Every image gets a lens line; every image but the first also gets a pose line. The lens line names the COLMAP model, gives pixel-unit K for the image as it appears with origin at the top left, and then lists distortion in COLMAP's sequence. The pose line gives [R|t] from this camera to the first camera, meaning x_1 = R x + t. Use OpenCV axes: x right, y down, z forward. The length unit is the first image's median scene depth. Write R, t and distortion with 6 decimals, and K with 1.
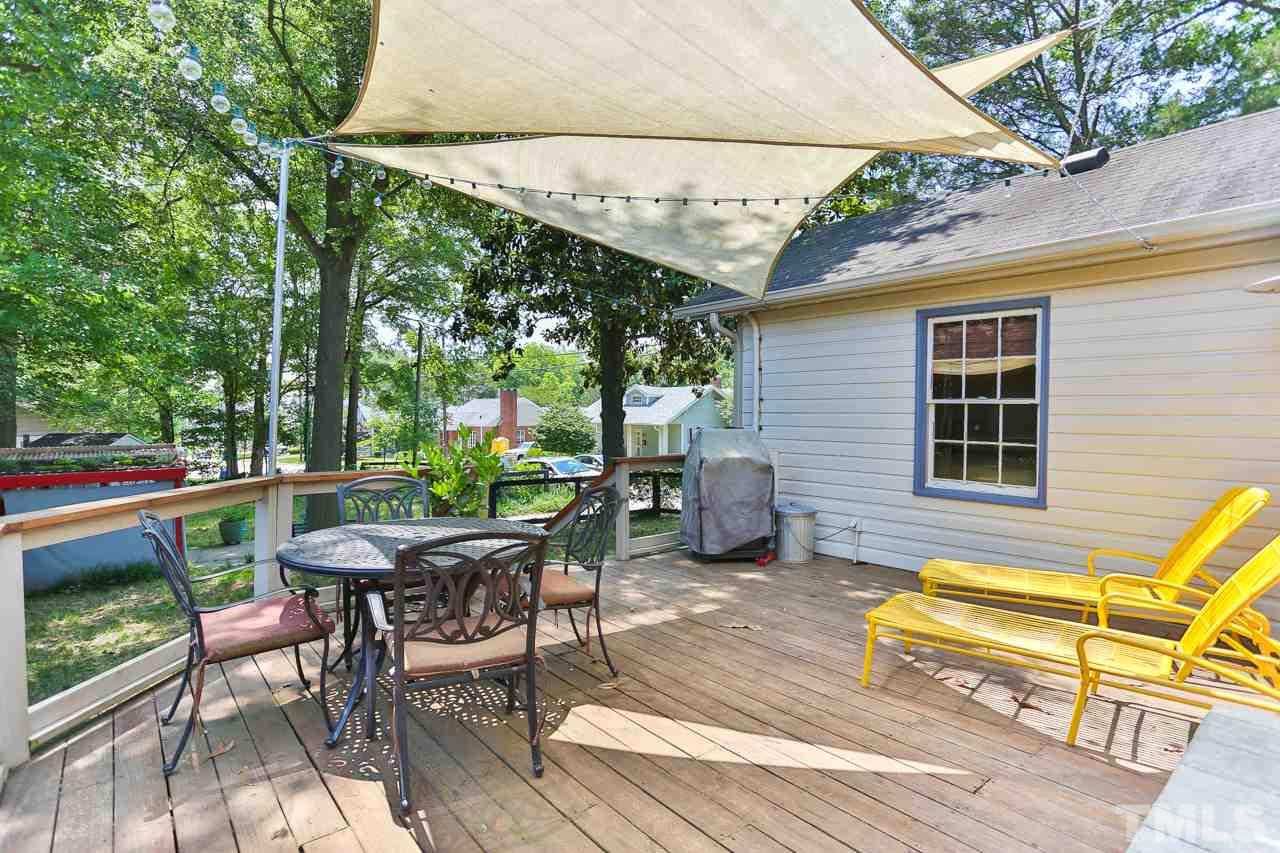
lens RADIAL K [[660.8, 0, 631.4], [0, 660.8, 419.9], [0, 0, 1]] dist [-0.047701, 0.028084]
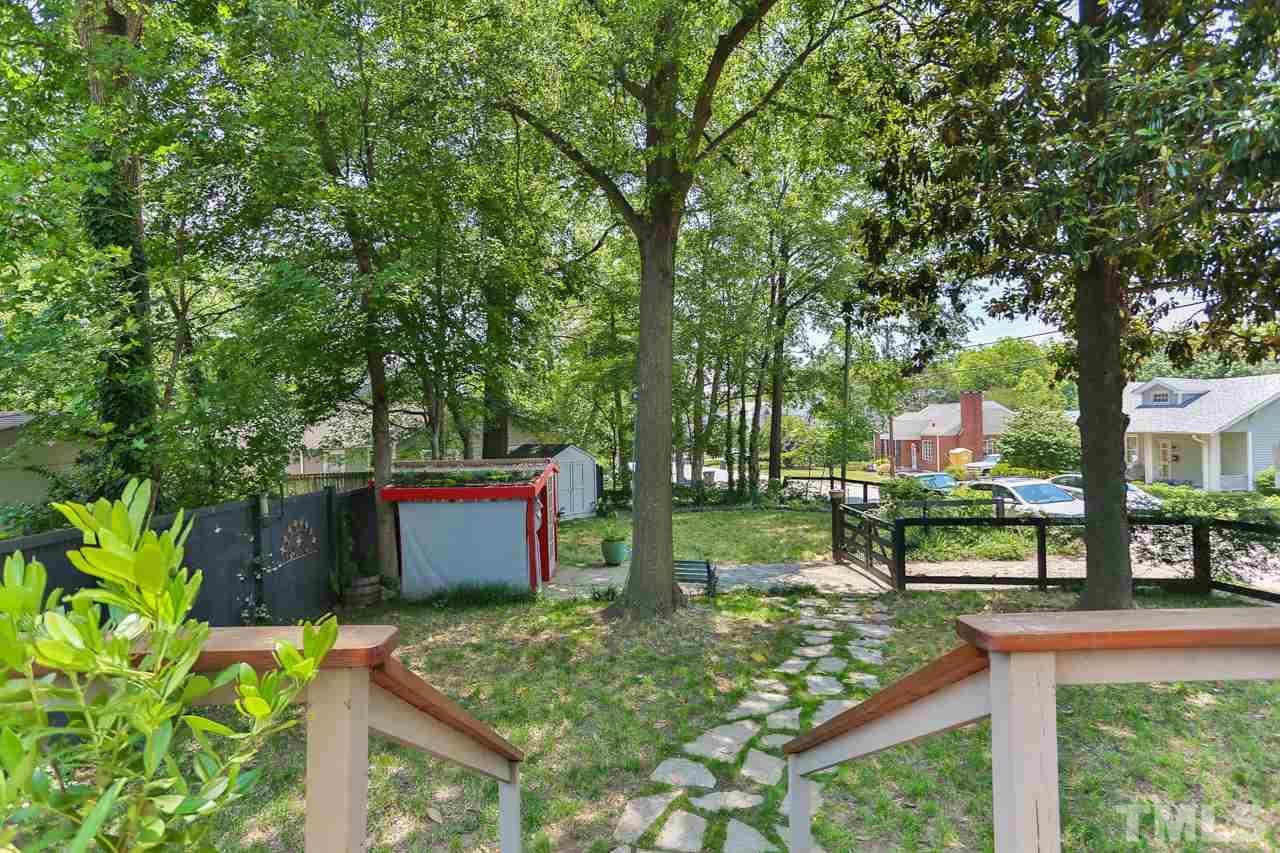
lens RADIAL K [[660.8, 0, 631.4], [0, 660.8, 419.9], [0, 0, 1]] dist [-0.047701, 0.028084]
pose [[0.778209, -0.017400, -0.627764, 0.006555], [0.009699, 0.999830, -0.015689, -0.003269], [0.627930, 0.006121, 0.778246, 0.223705]]
